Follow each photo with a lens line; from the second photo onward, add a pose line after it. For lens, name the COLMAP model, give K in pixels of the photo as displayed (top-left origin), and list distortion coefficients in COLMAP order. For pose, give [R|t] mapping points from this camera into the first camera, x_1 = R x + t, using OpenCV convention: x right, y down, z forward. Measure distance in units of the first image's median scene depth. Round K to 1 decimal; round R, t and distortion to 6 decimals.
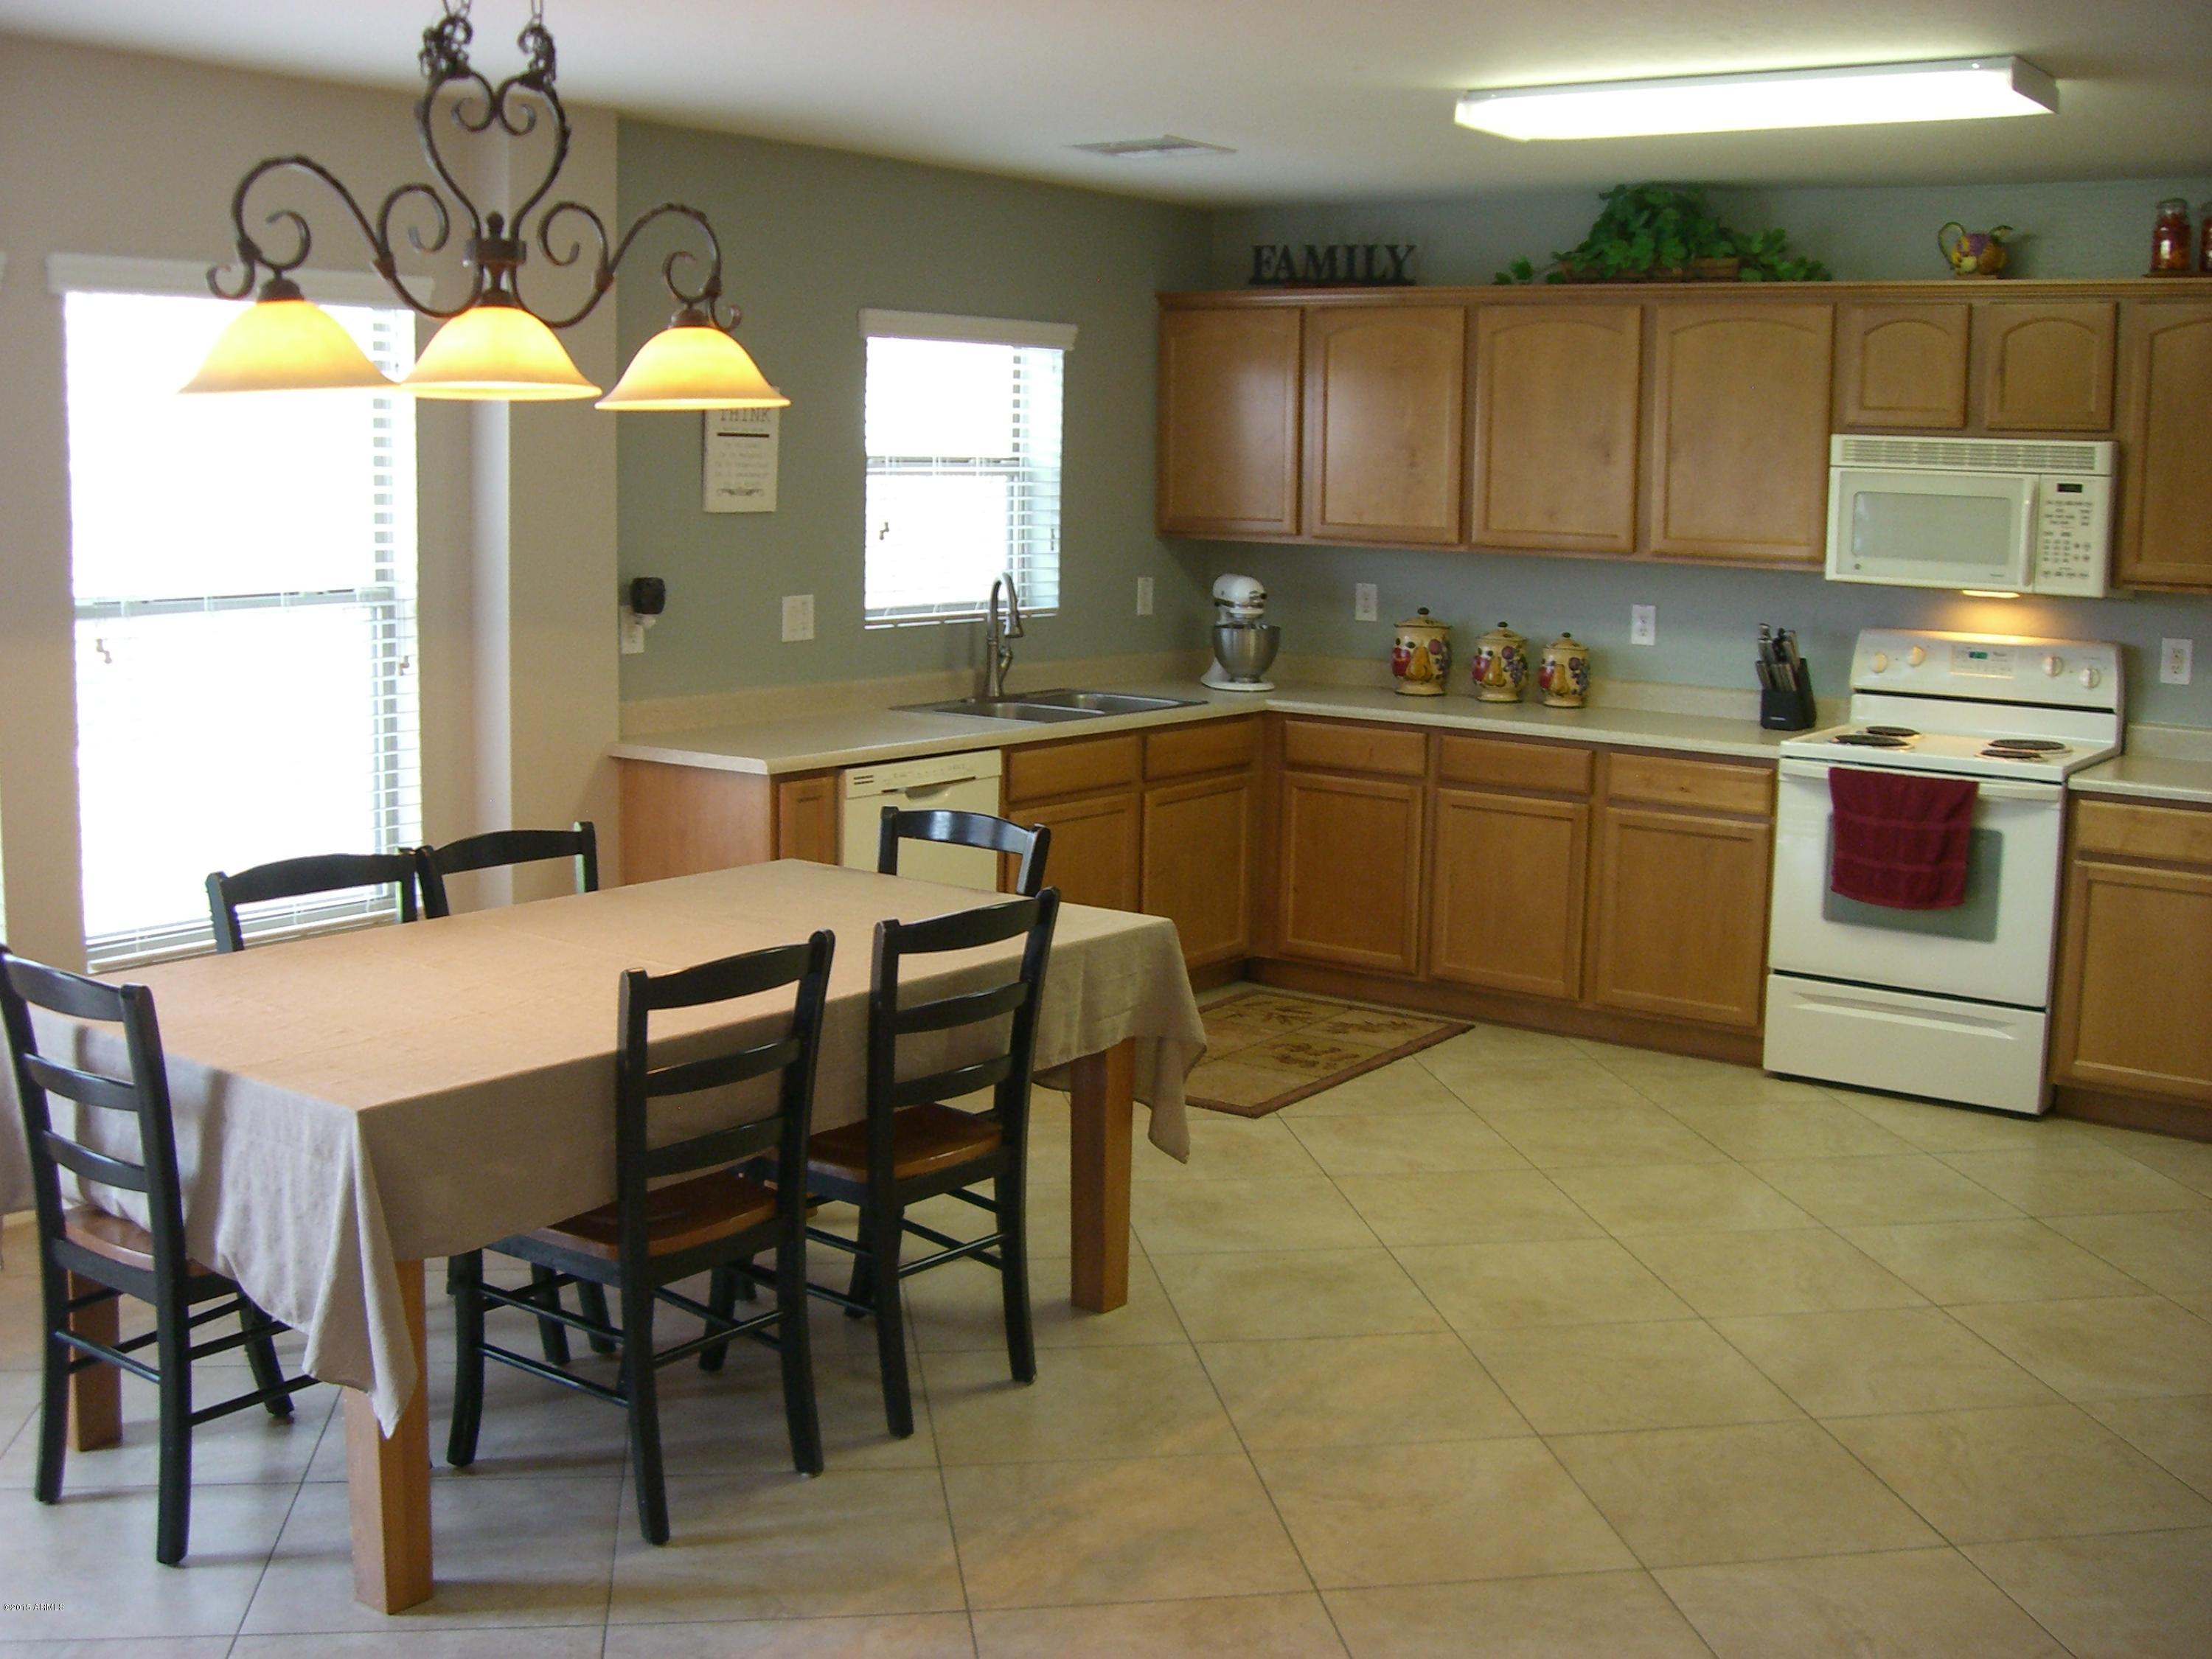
lens RADIAL K [[2411.0, 0, 1106.0], [0, 2411.0, 829.5], [0, 0, 1]] dist [-0.267909, 0.342062]
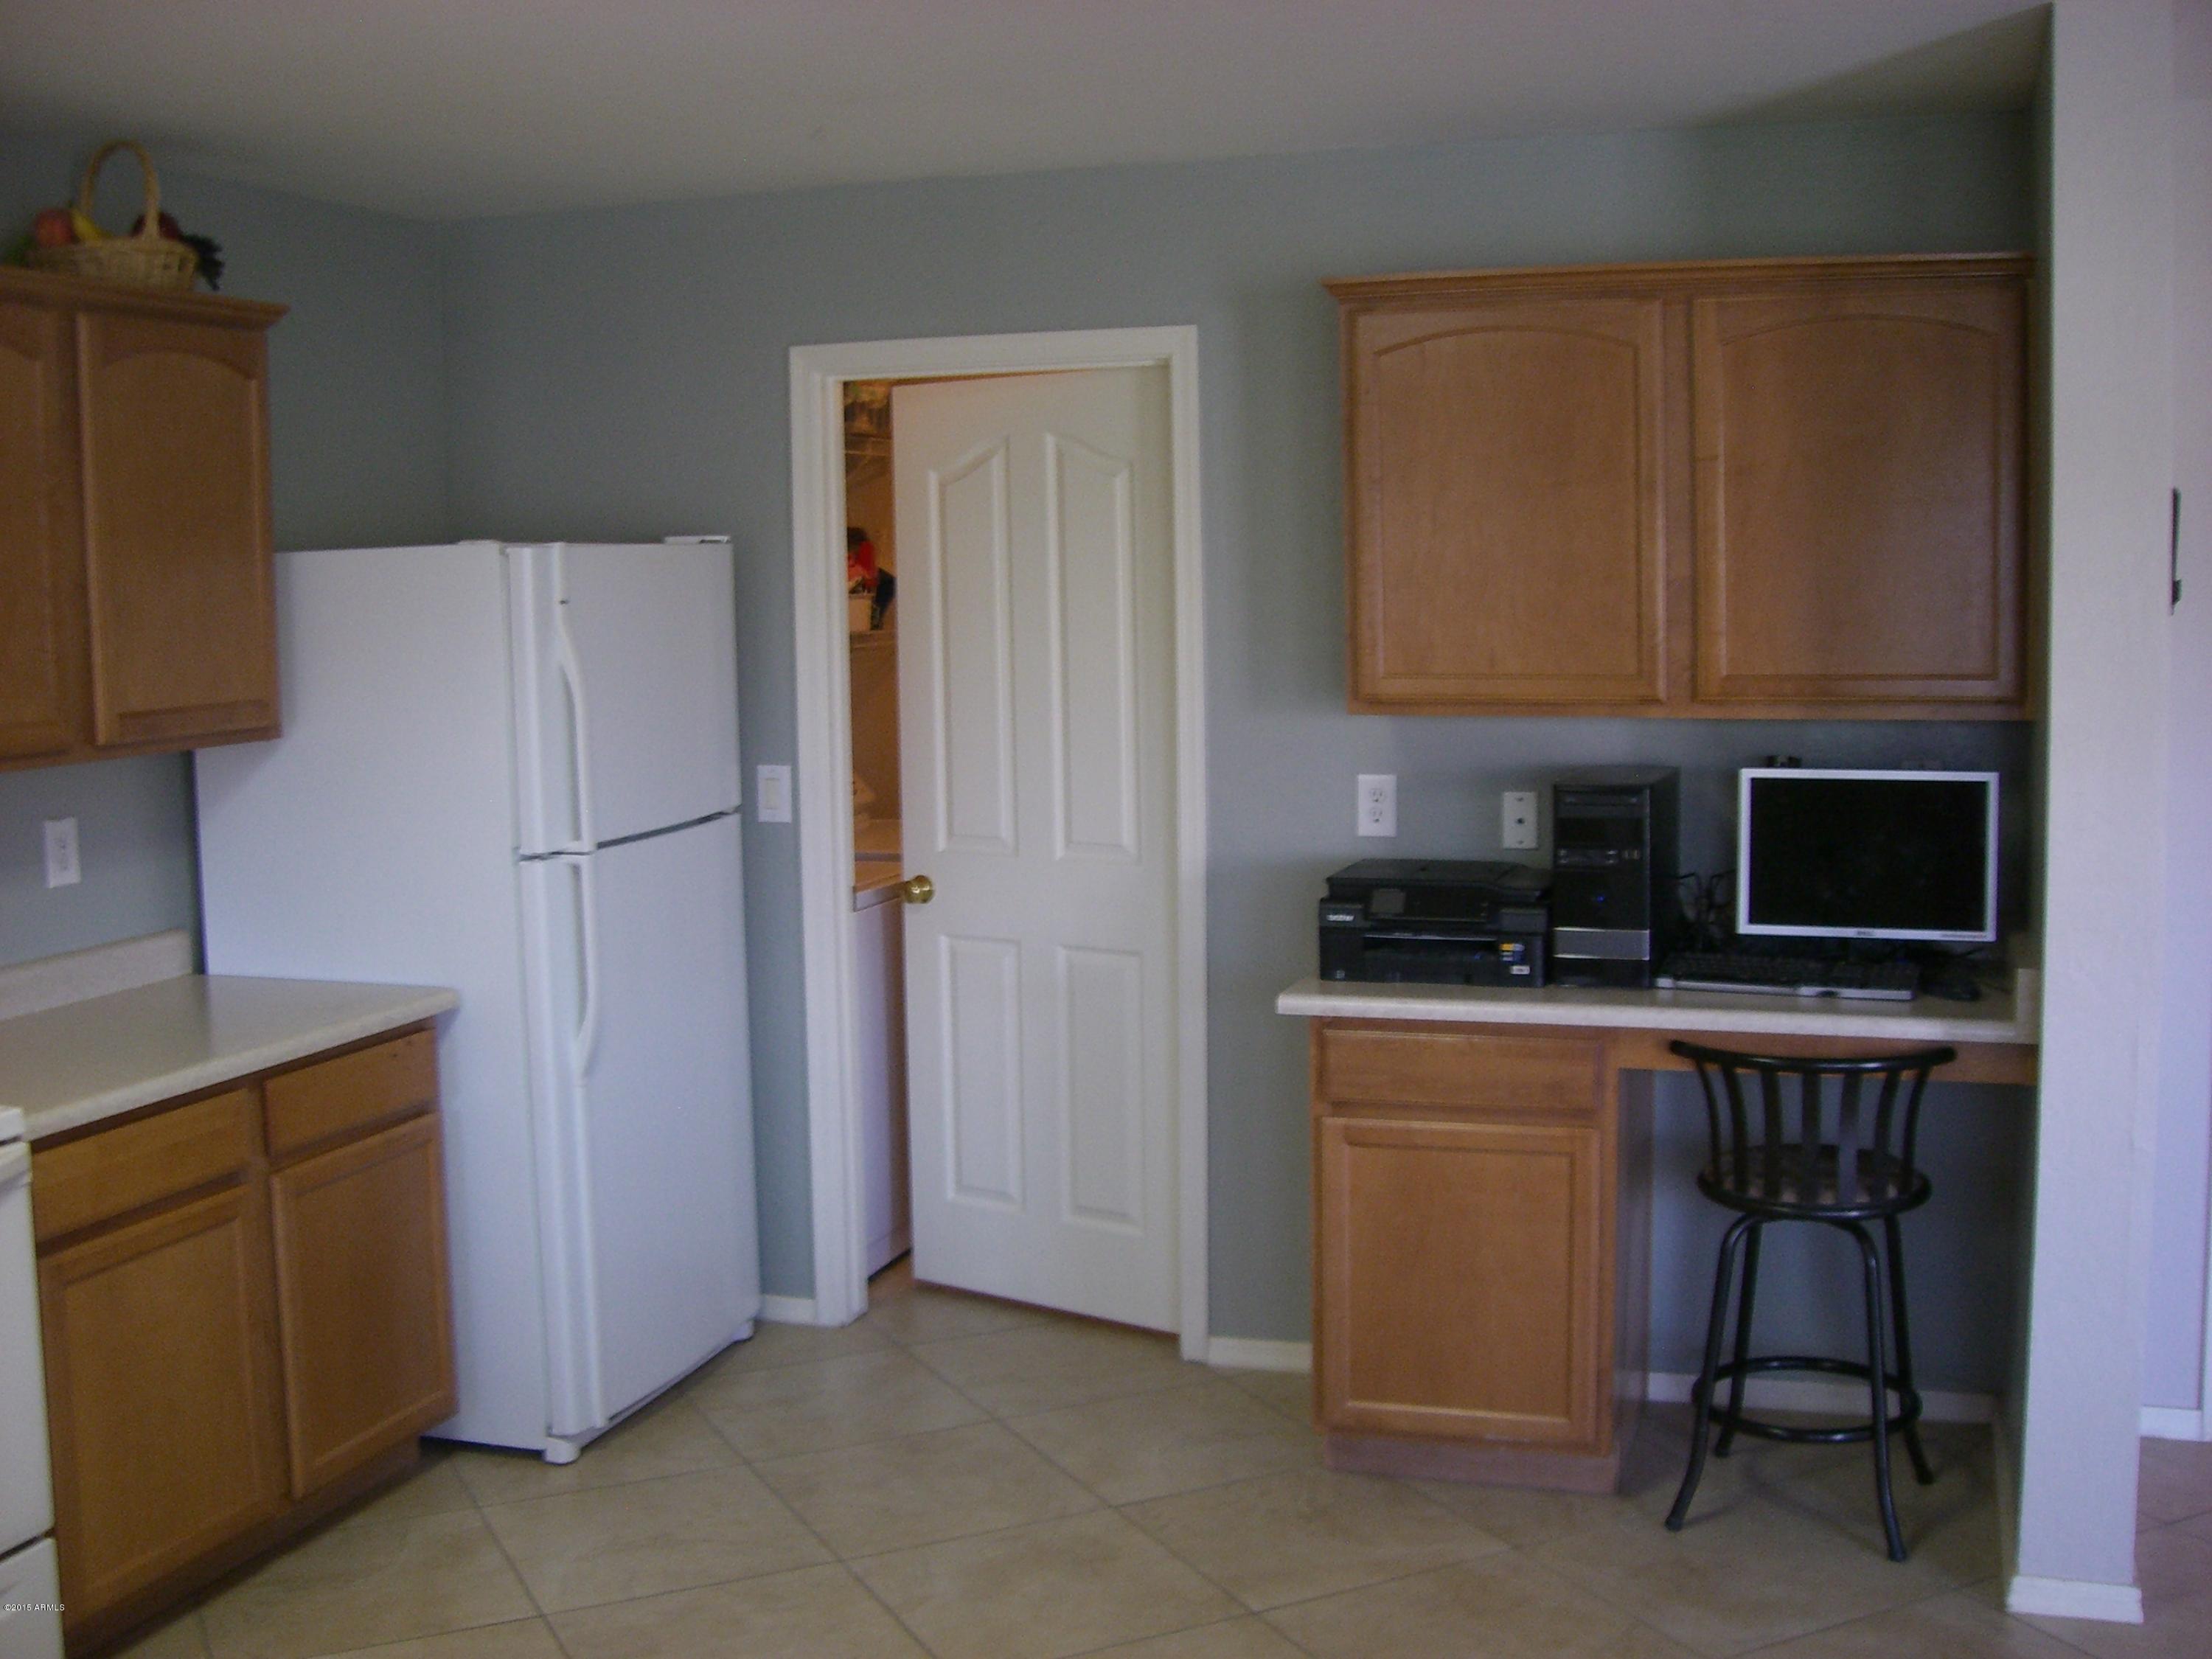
lens RADIAL K [[2418.8, 0, 1081.5], [0, 2418.8, 845.7], [0, 0, 1]] dist [-0.240809, 0.296165]
pose [[-0.305012, -0.127777, 0.943737, -0.177875], [0.152032, 0.971717, 0.180702, -0.141561], [-0.940135, 0.198594, -0.276959, 0.837276]]
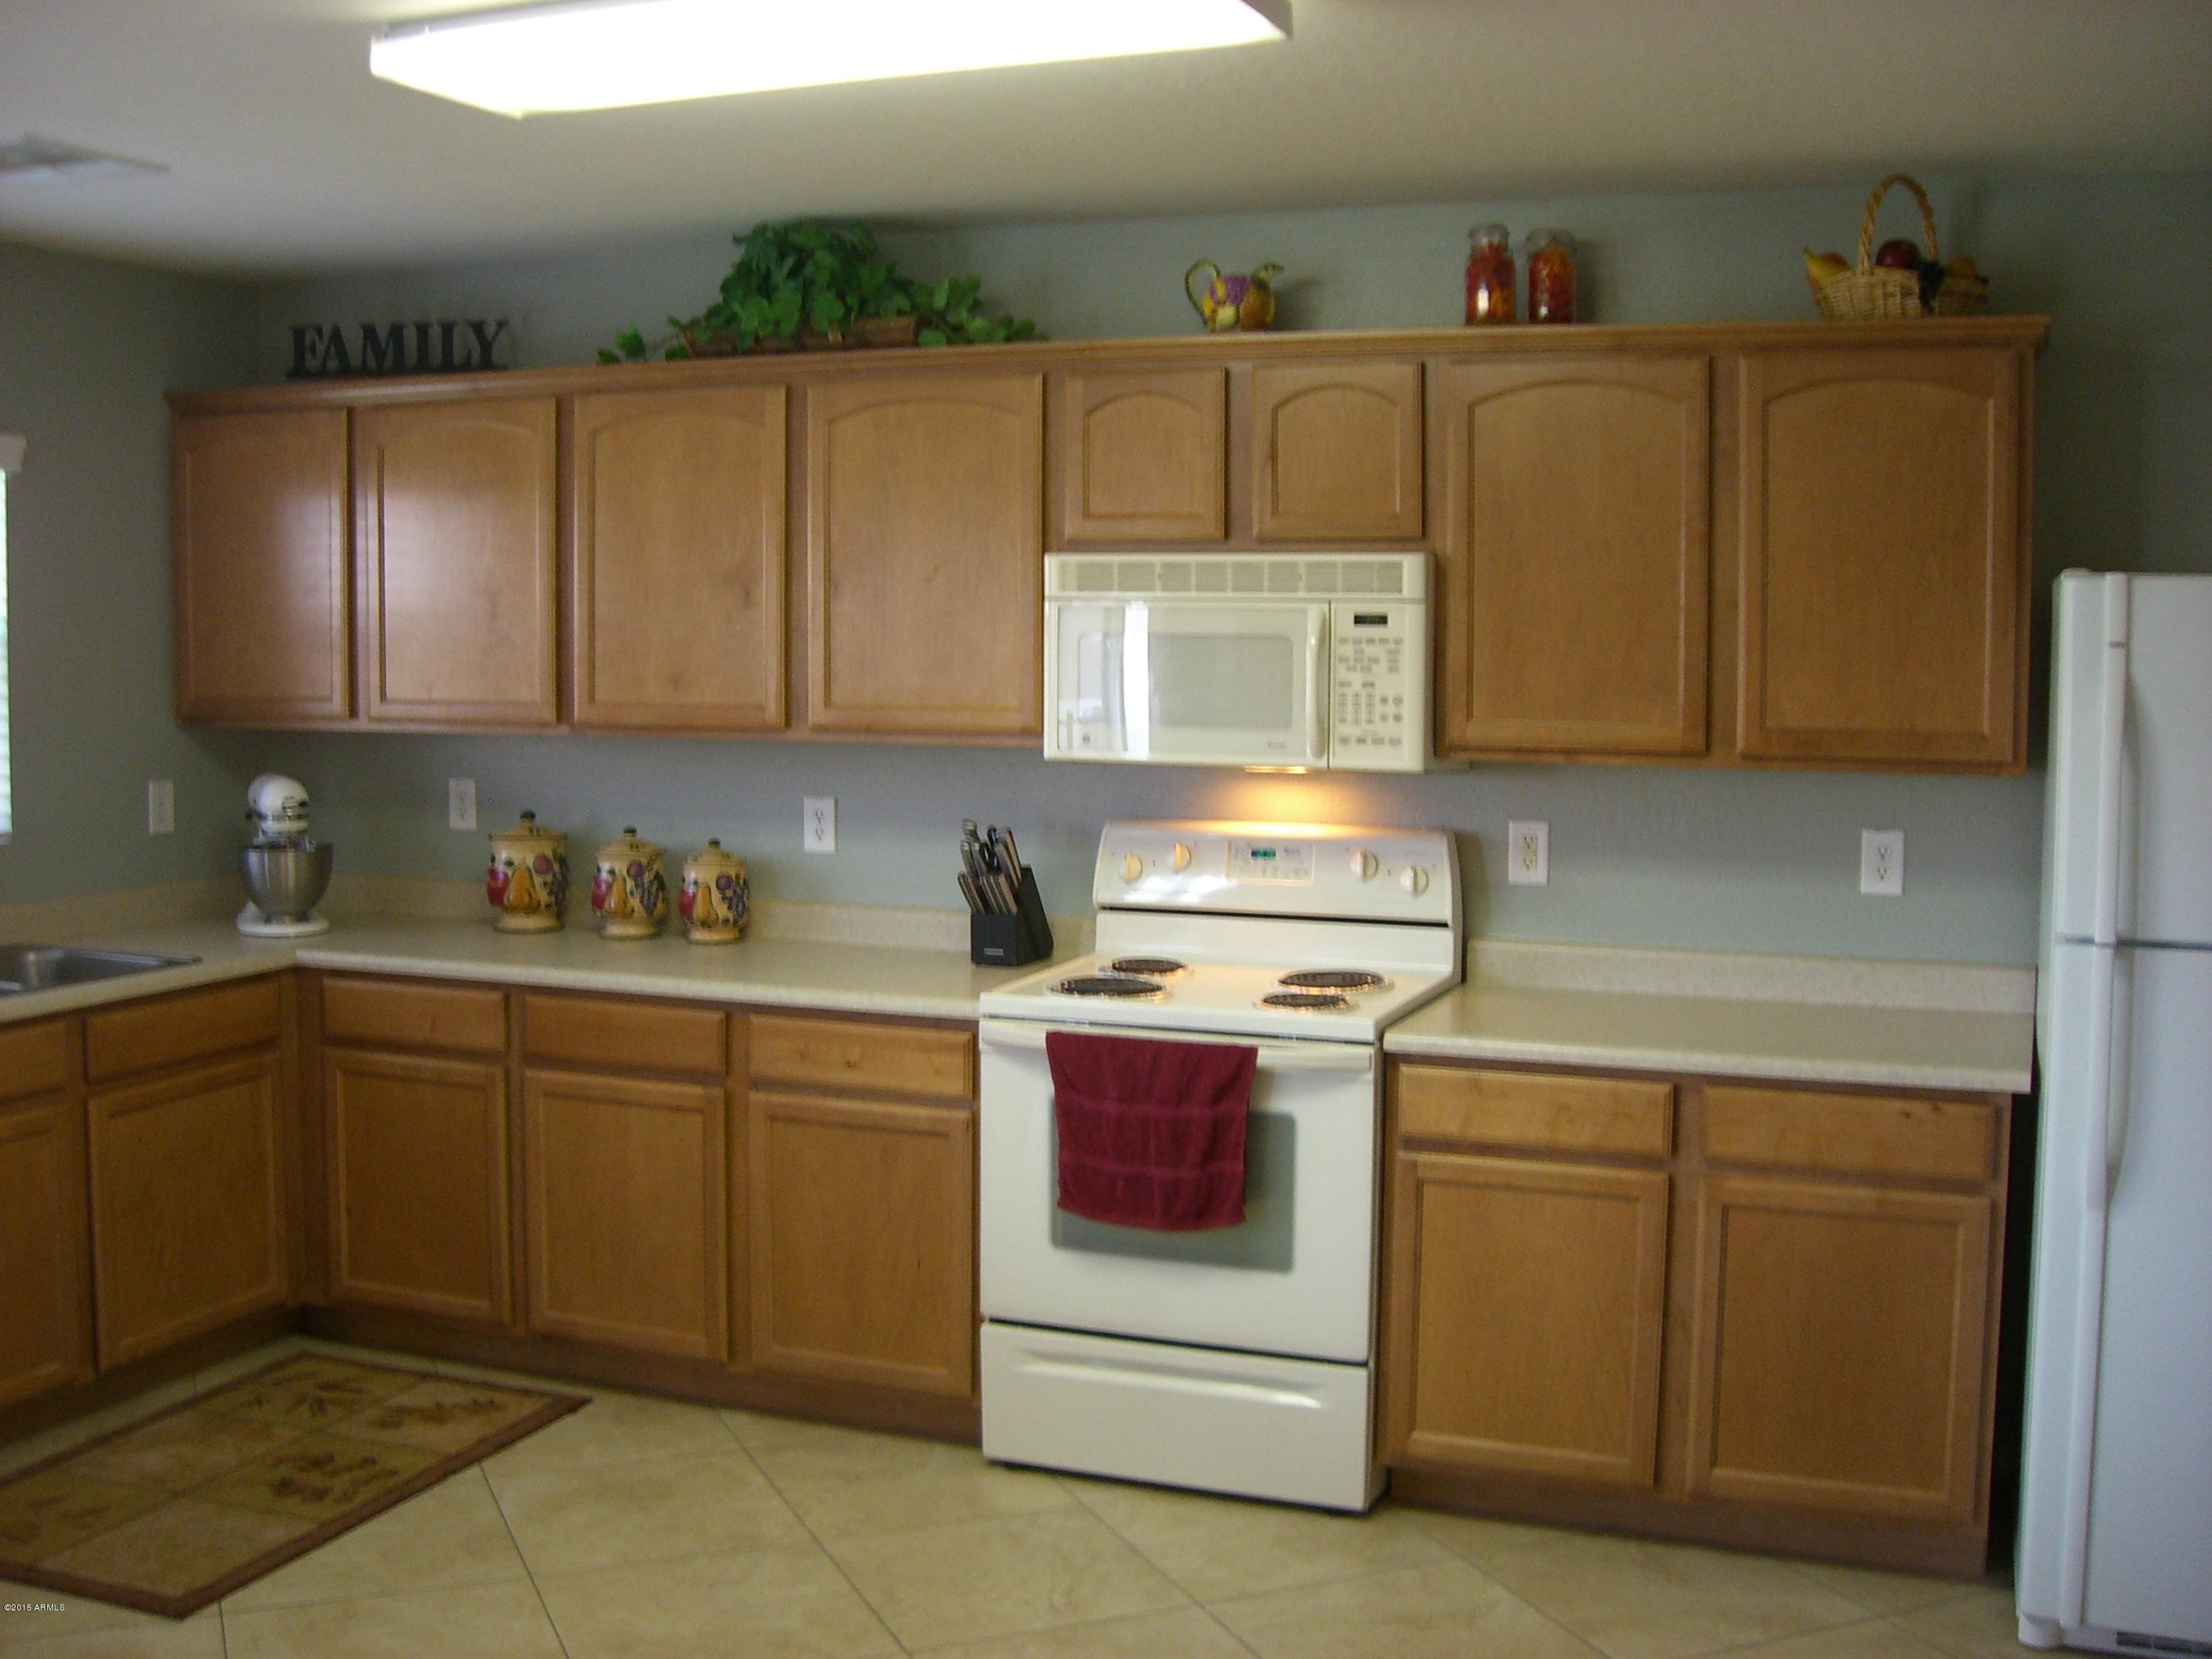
lens RADIAL K [[2409.0, 0, 1106.0], [0, 2409.0, 829.5], [0, 0, 1]] dist [-0.281581, 0.256481]
pose [[0.969642, -0.032689, 0.242335, 0.150758], [0.048017, 0.997183, -0.057615, -0.042990], [-0.239770, 0.067502, 0.968480, 0.299371]]
